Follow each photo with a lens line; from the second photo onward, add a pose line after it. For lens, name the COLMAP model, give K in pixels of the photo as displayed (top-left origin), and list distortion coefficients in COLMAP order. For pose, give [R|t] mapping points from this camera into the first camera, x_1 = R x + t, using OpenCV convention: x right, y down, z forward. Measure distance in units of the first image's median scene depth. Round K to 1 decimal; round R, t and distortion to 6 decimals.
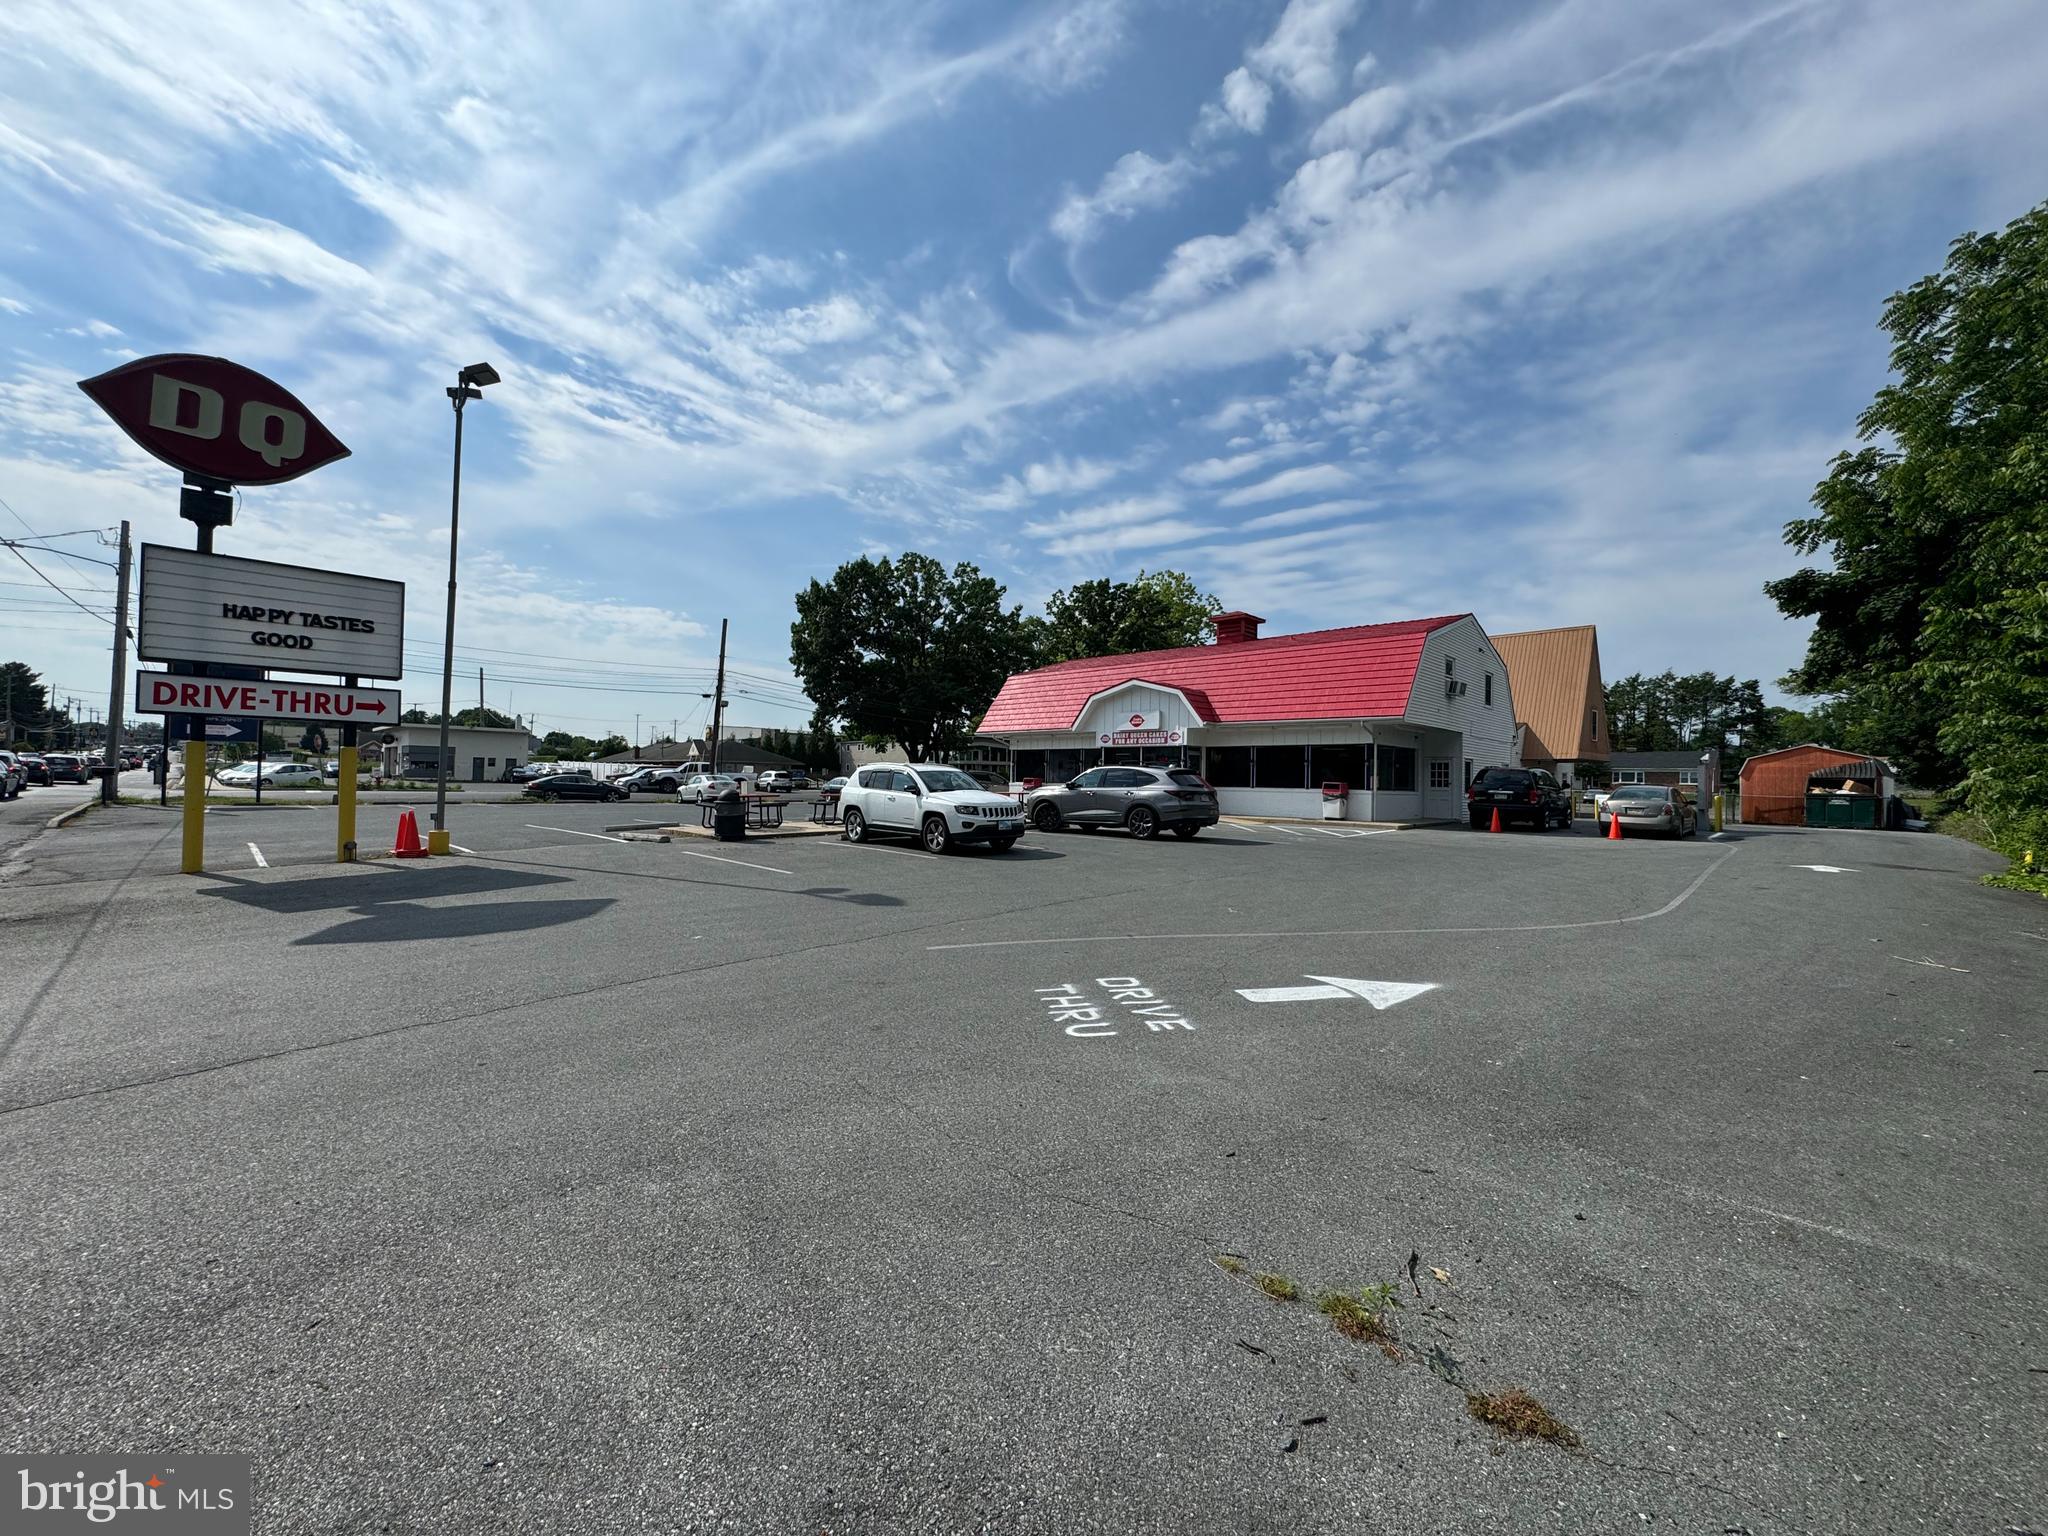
lens RADIAL K [[824.8, 0, 1021.4], [0, 824.8, 764.5], [0, 0, 1]] dist [0.000979, 0.000158]
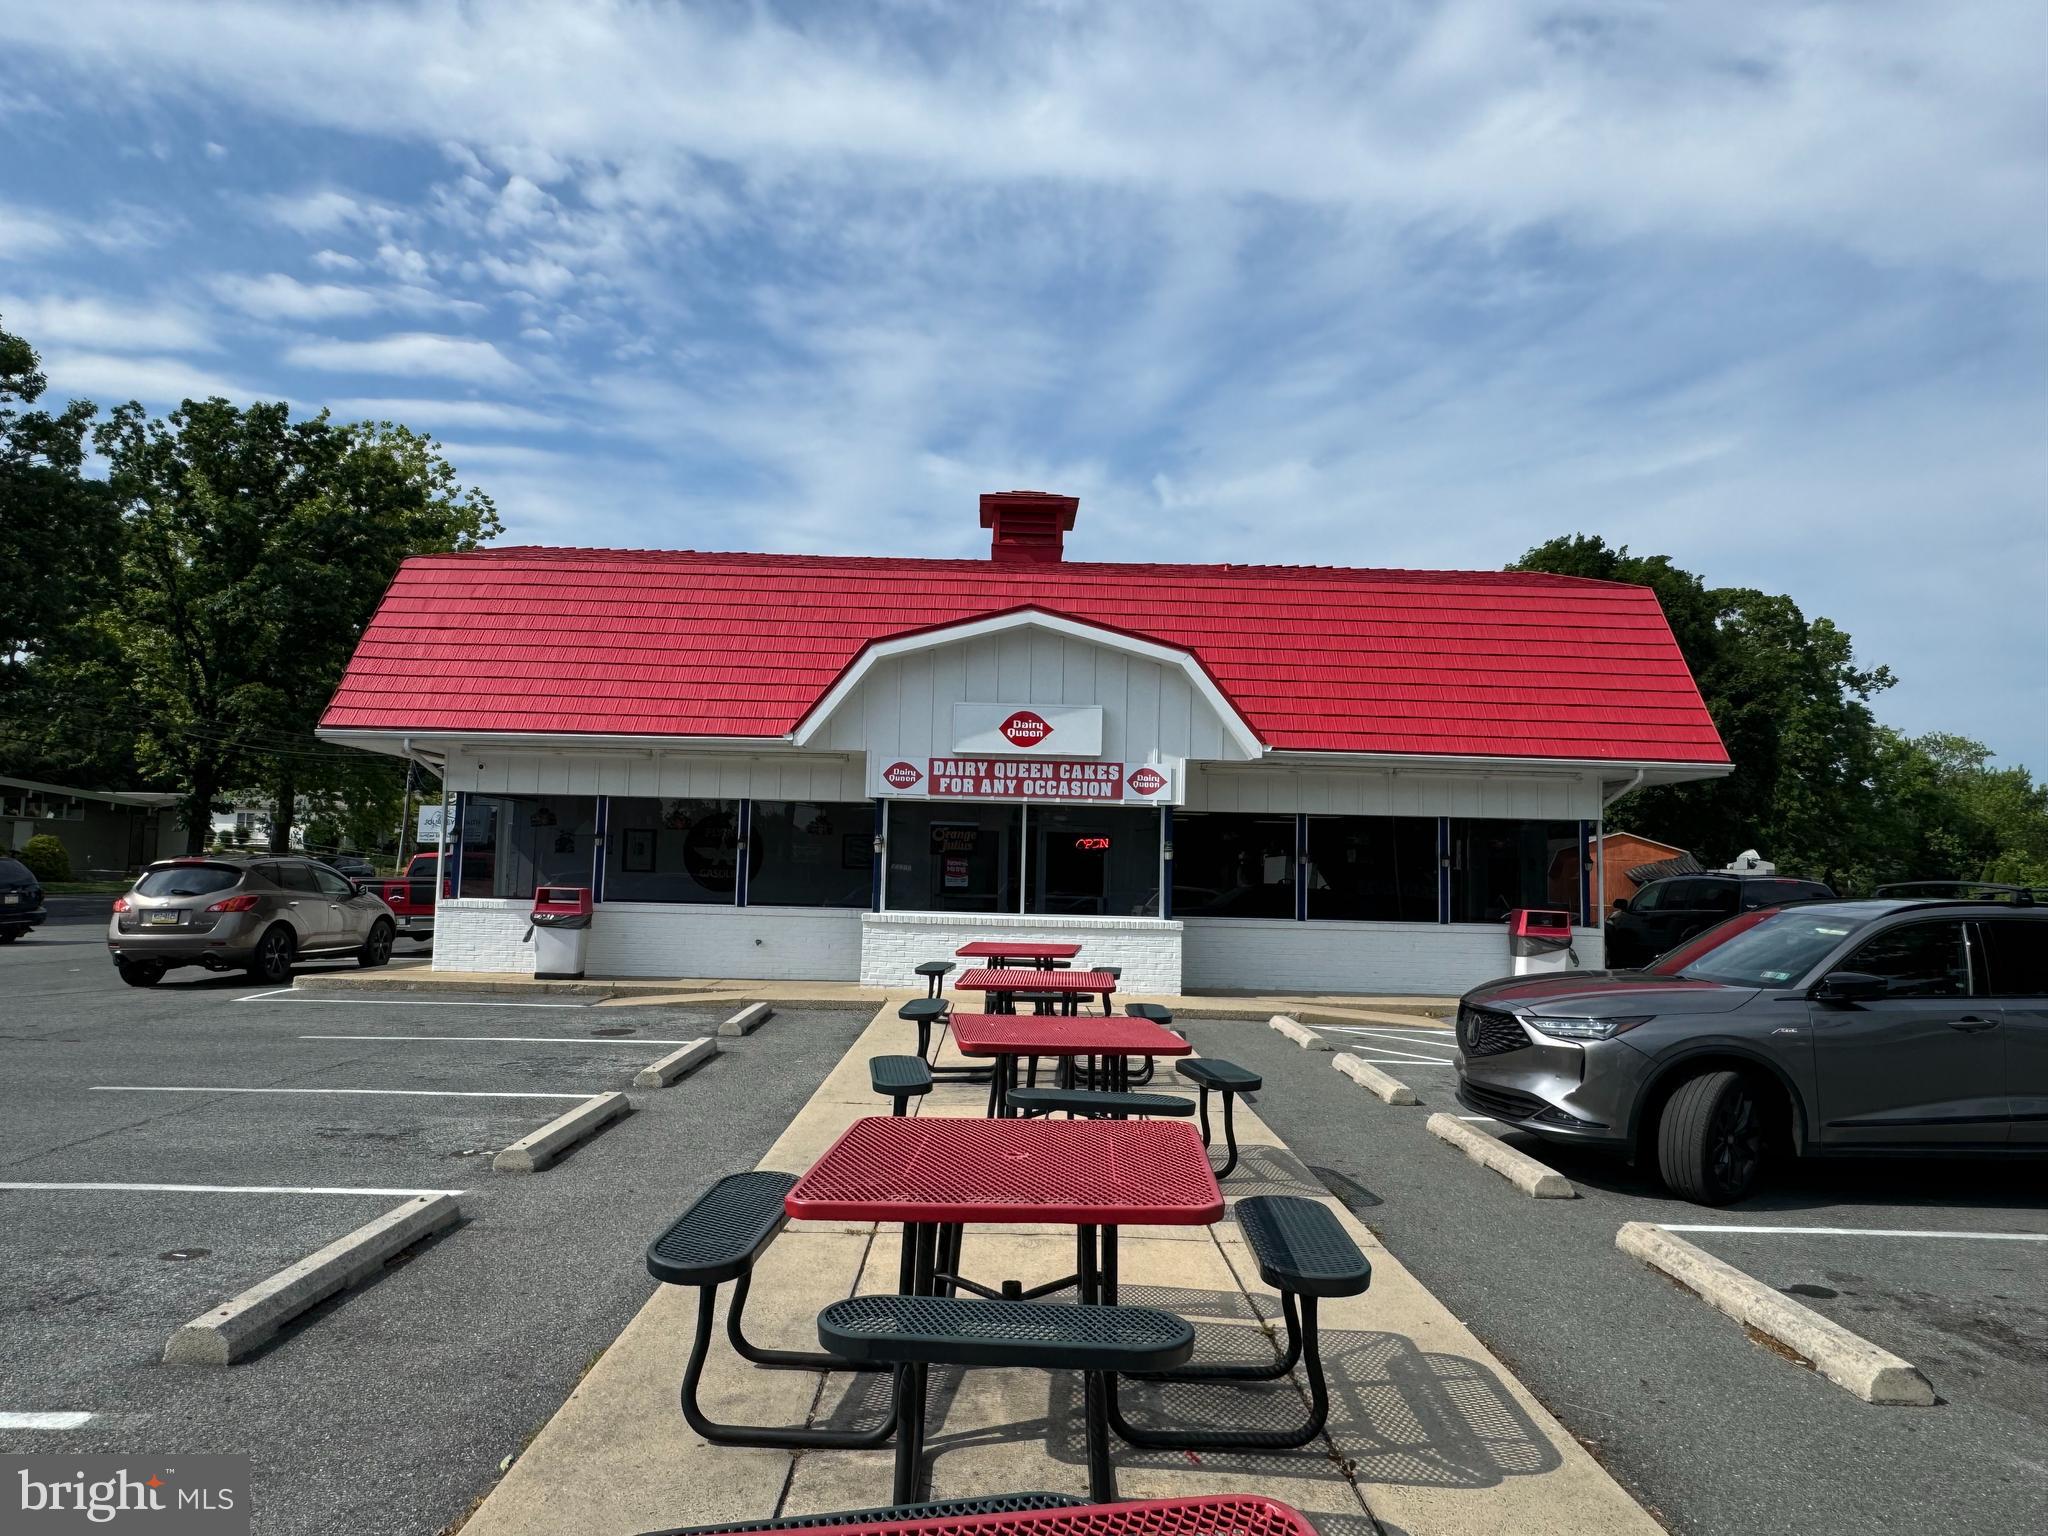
lens RADIAL K [[1314.4, 0, 1024.0], [0, 1314.4, 768.0], [0, 0, 1]] dist [0.007430, 0.001096]
pose [[0.723536, 0.054408, 0.688139, -0.230919], [-0.025124, 0.998304, -0.052515, -0.007848], [-0.689829, 0.020708, 0.723676, 0.595965]]
